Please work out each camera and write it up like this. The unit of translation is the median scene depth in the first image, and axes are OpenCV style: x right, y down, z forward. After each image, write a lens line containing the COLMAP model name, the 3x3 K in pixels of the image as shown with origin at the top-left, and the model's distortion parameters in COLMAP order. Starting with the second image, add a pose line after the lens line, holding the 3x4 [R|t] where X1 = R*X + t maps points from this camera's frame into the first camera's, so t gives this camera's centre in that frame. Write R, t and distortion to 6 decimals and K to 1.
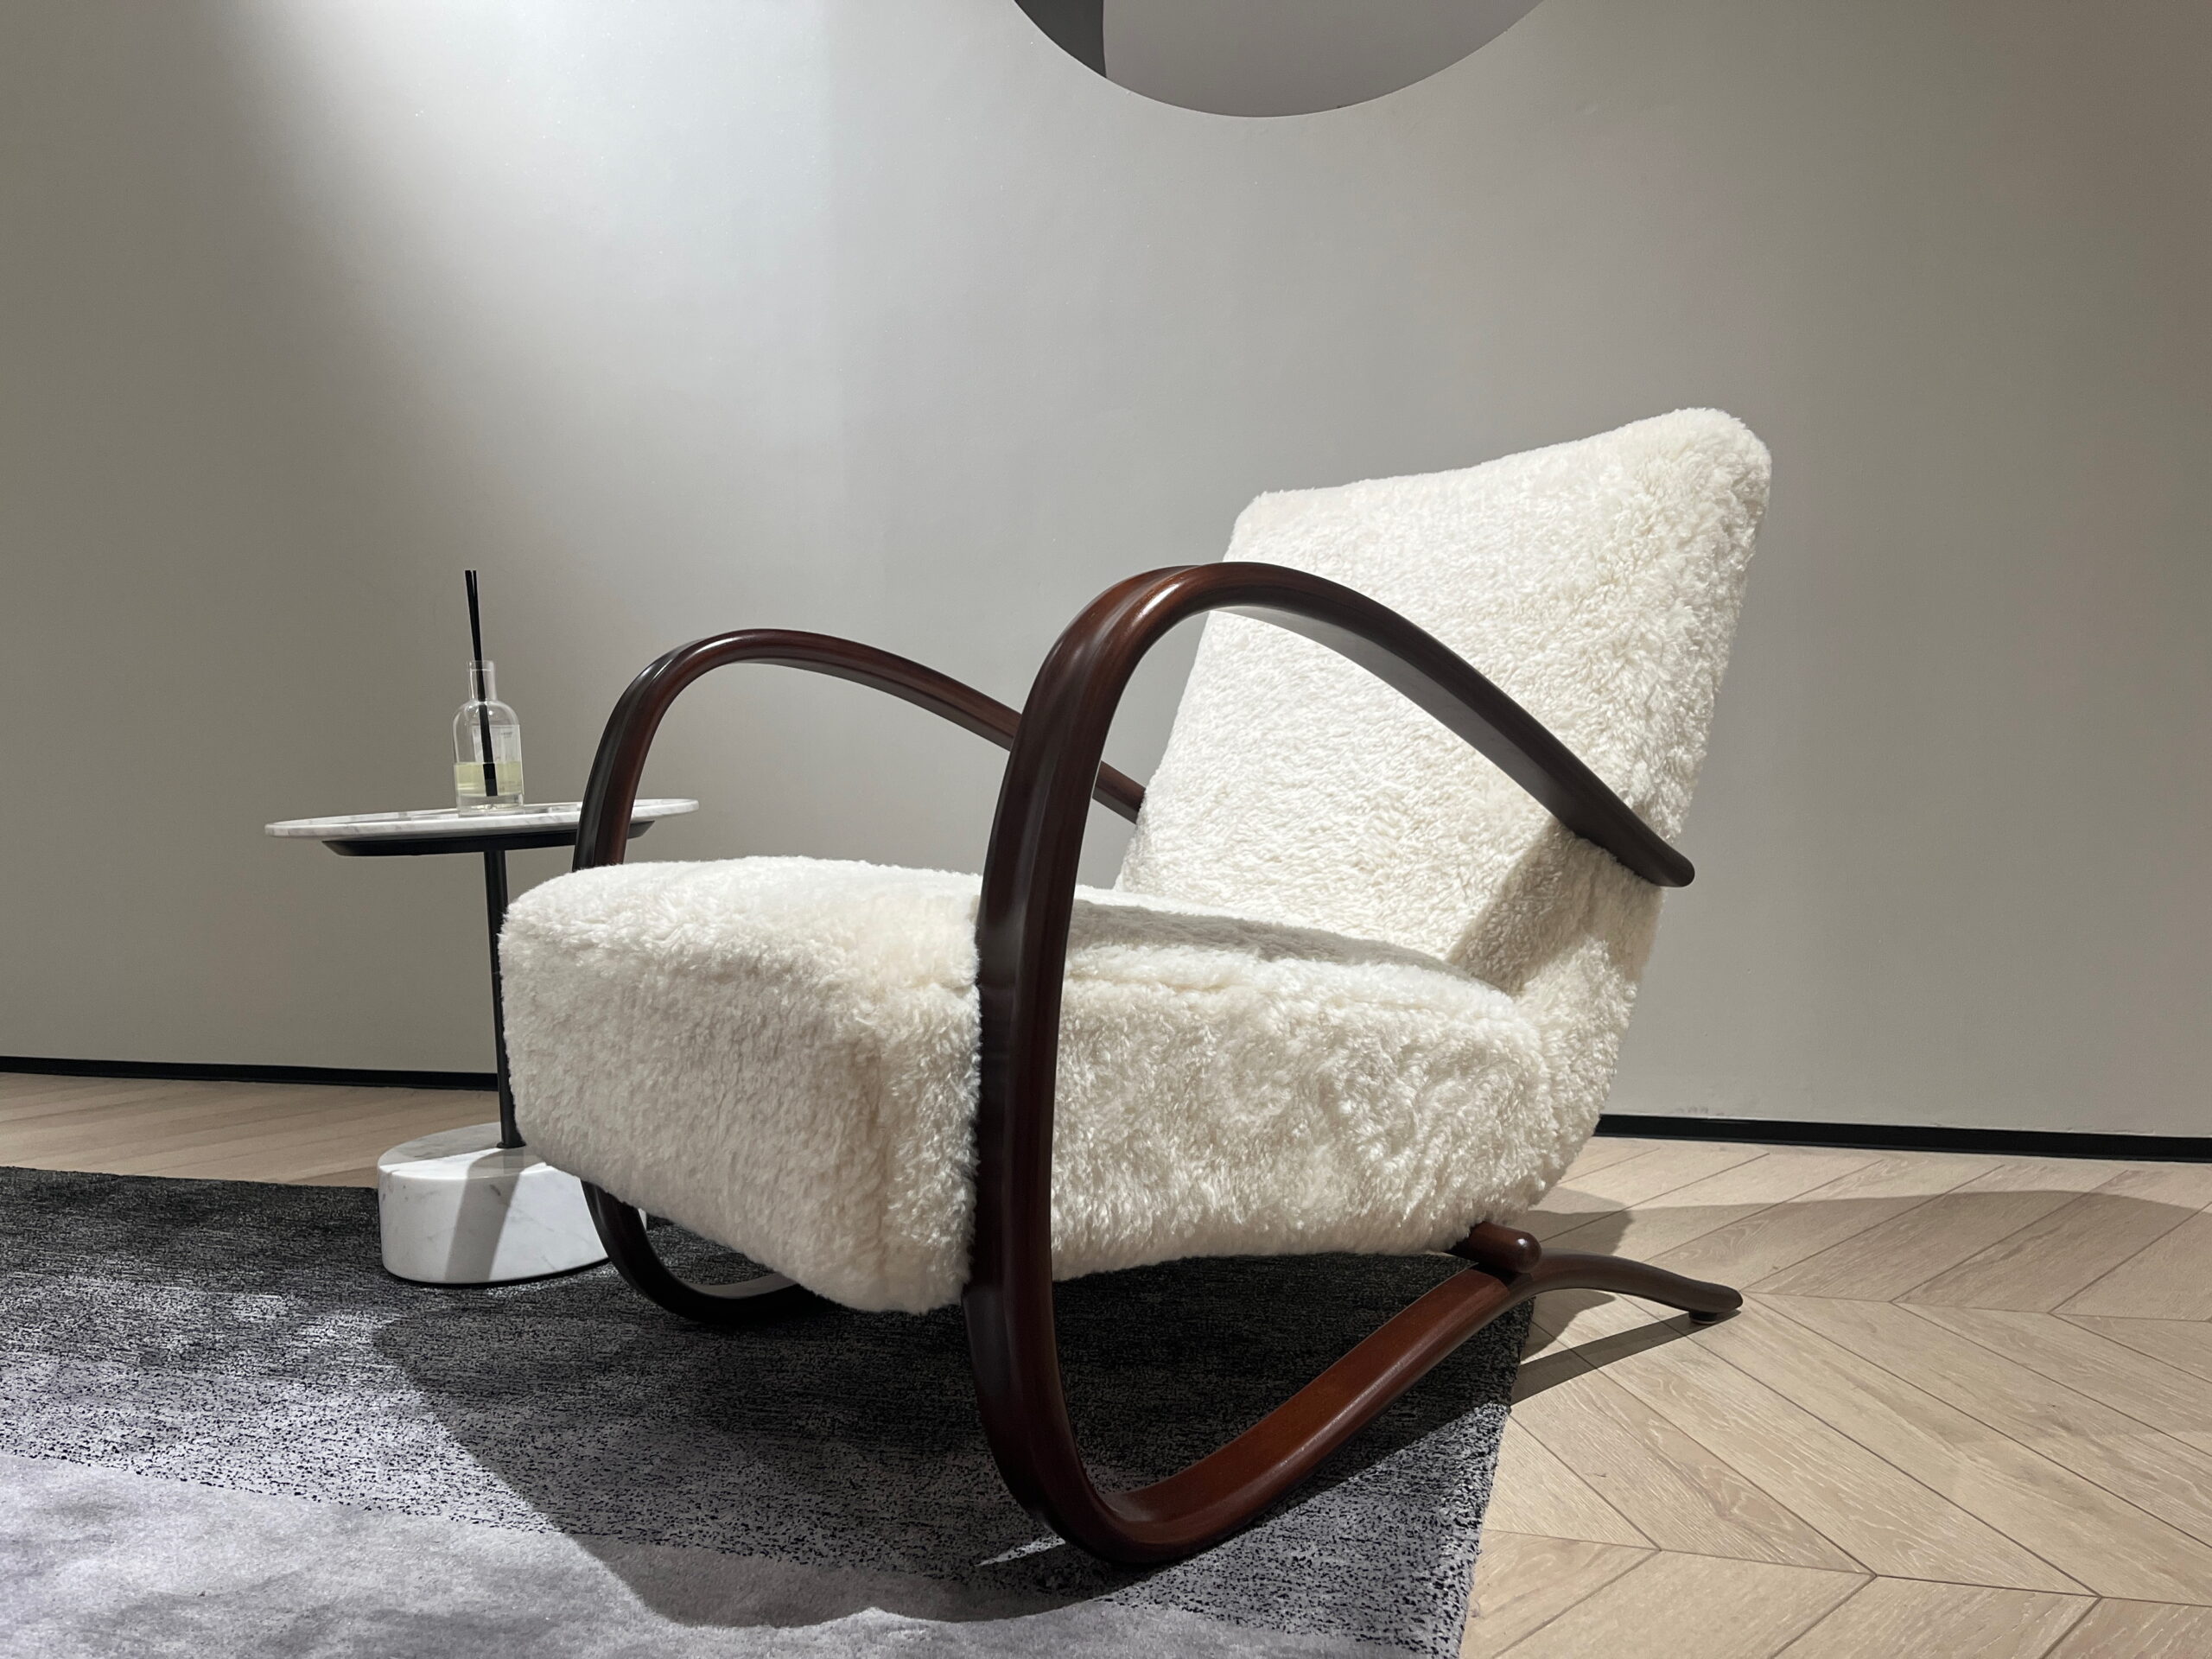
lens RADIAL K [[1681.0, 0, 1102.1], [0, 1681.0, 860.5], [0, 0, 1]] dist [0.080202, -0.116814]
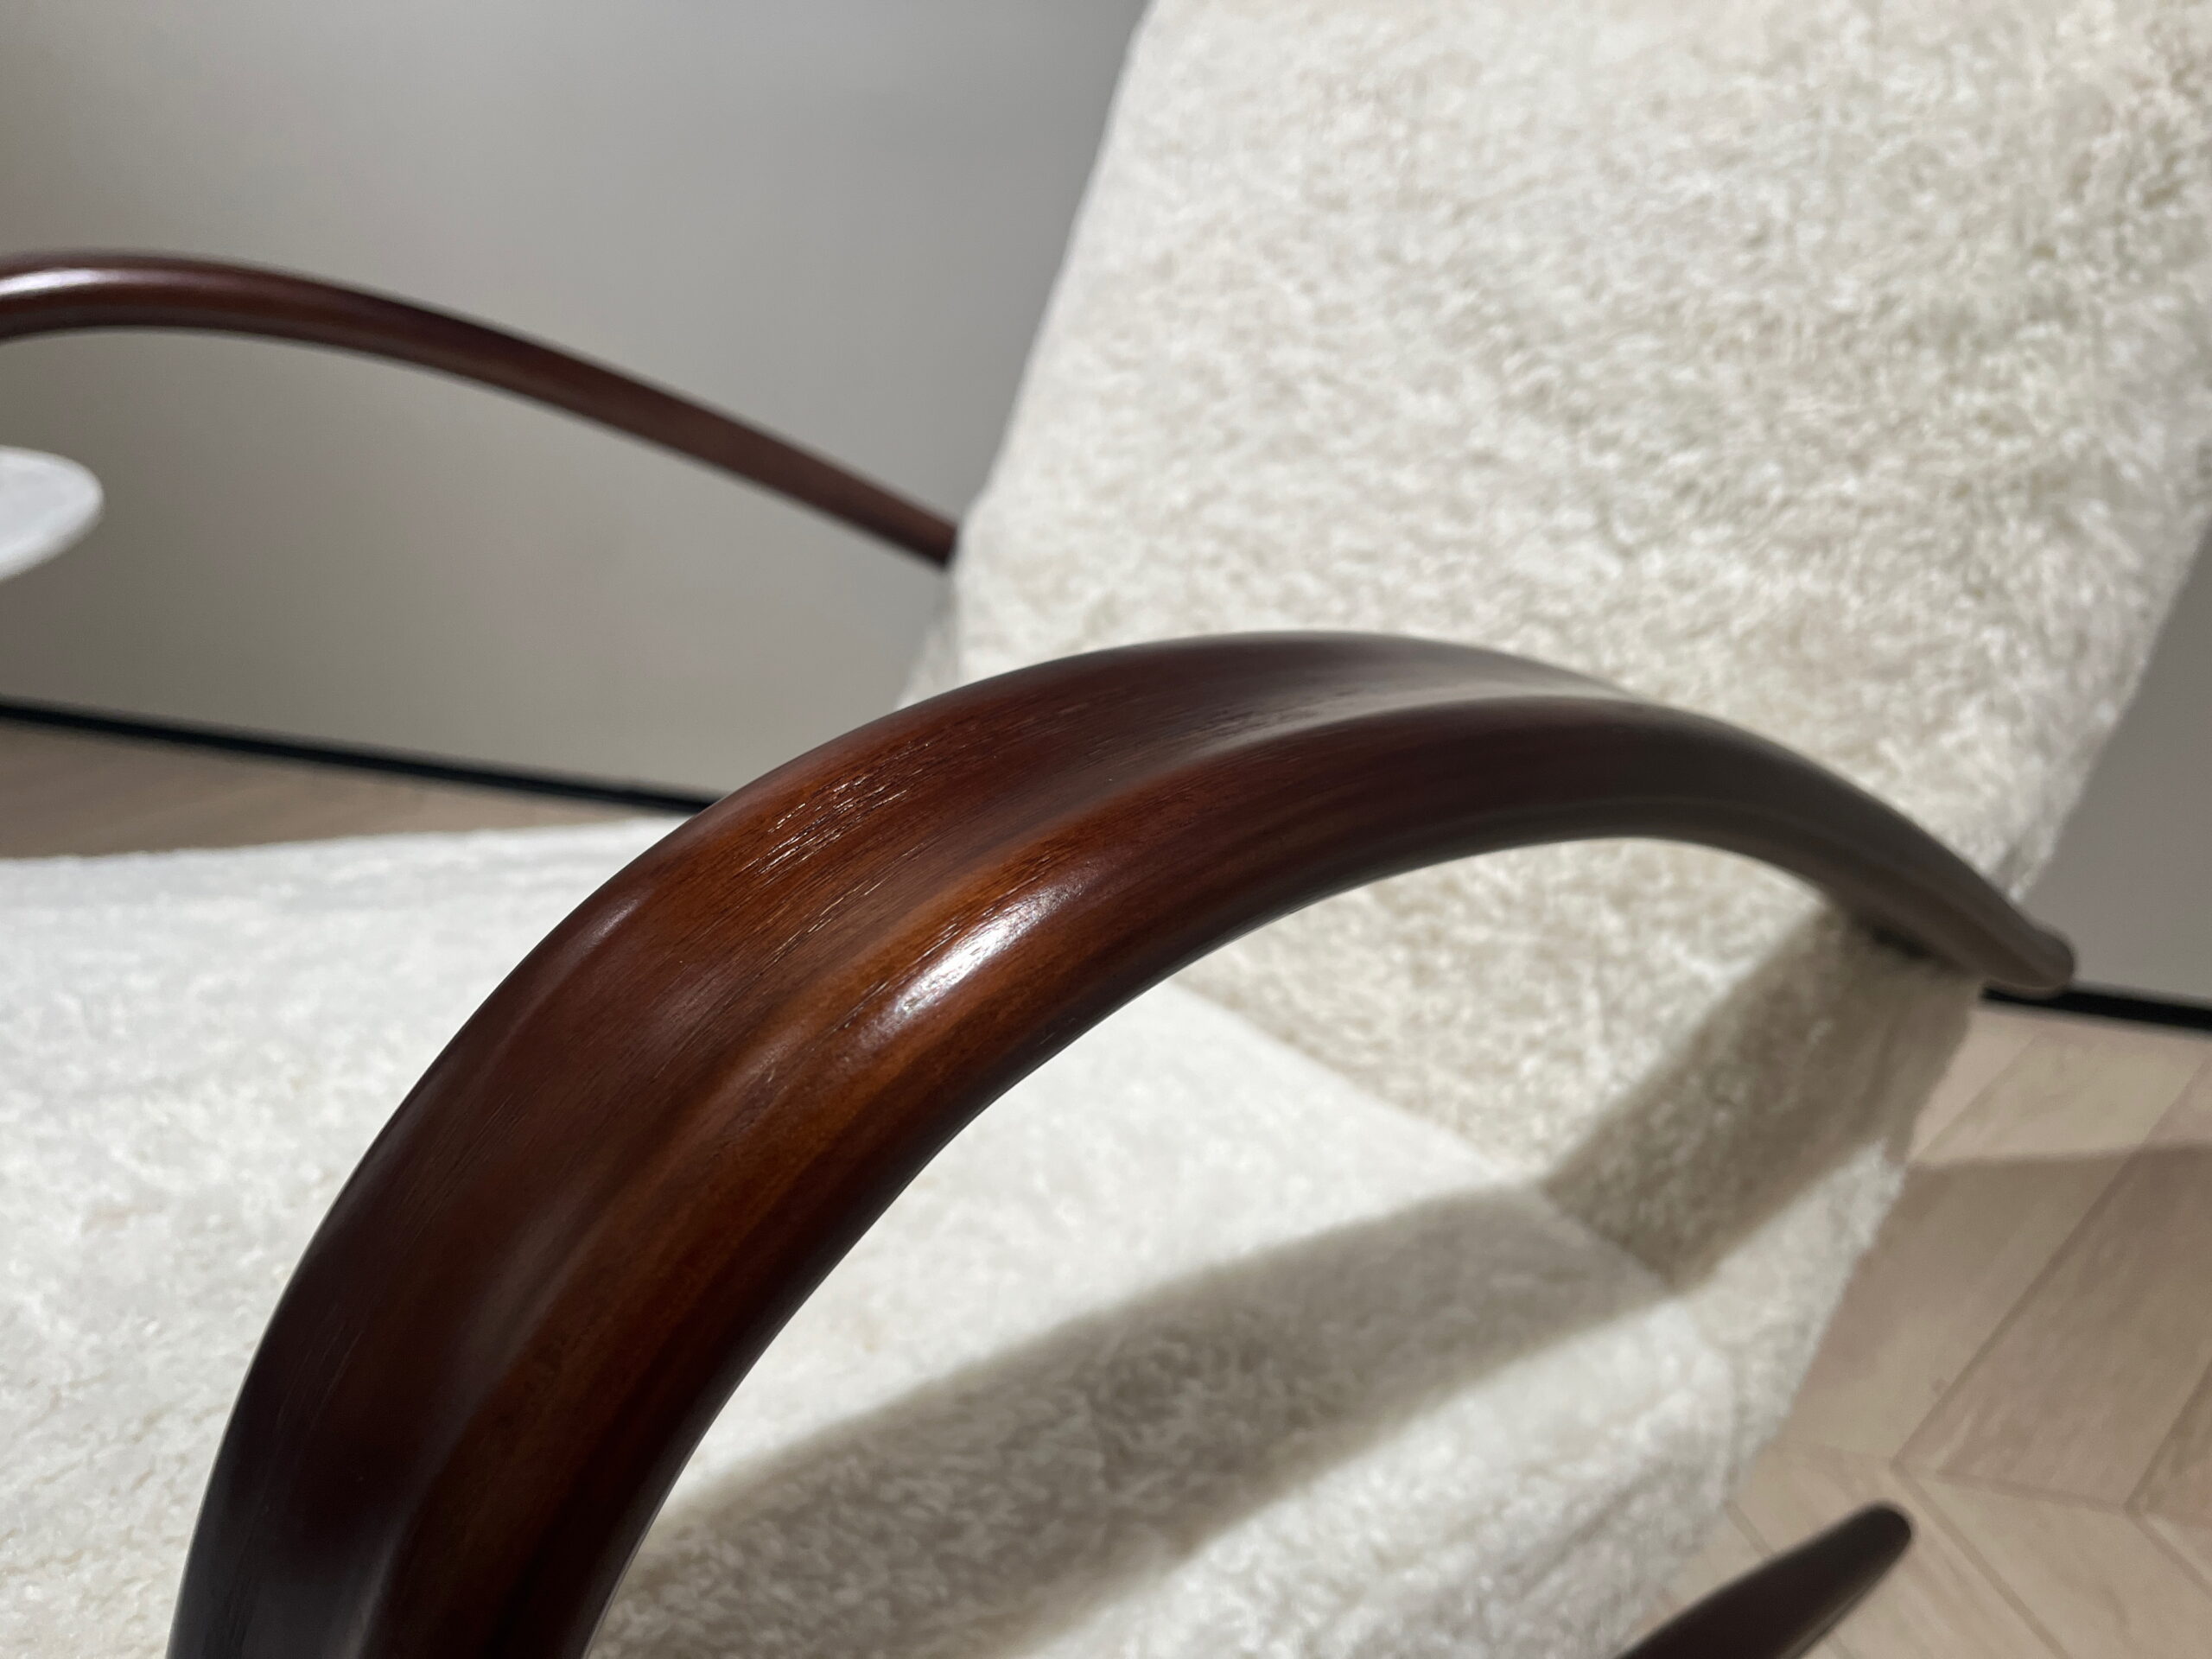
lens RADIAL K [[1681.0, 0, 1096.0], [0, 1681.0, 821.7], [0, 0, 1]] dist [0.080202, -0.116814]
pose [[0.996873, 0.027445, 0.074097, 0.039454], [-0.052850, 0.928704, 0.367035, -0.194812], [-0.058741, -0.369804, 0.927251, 0.595579]]
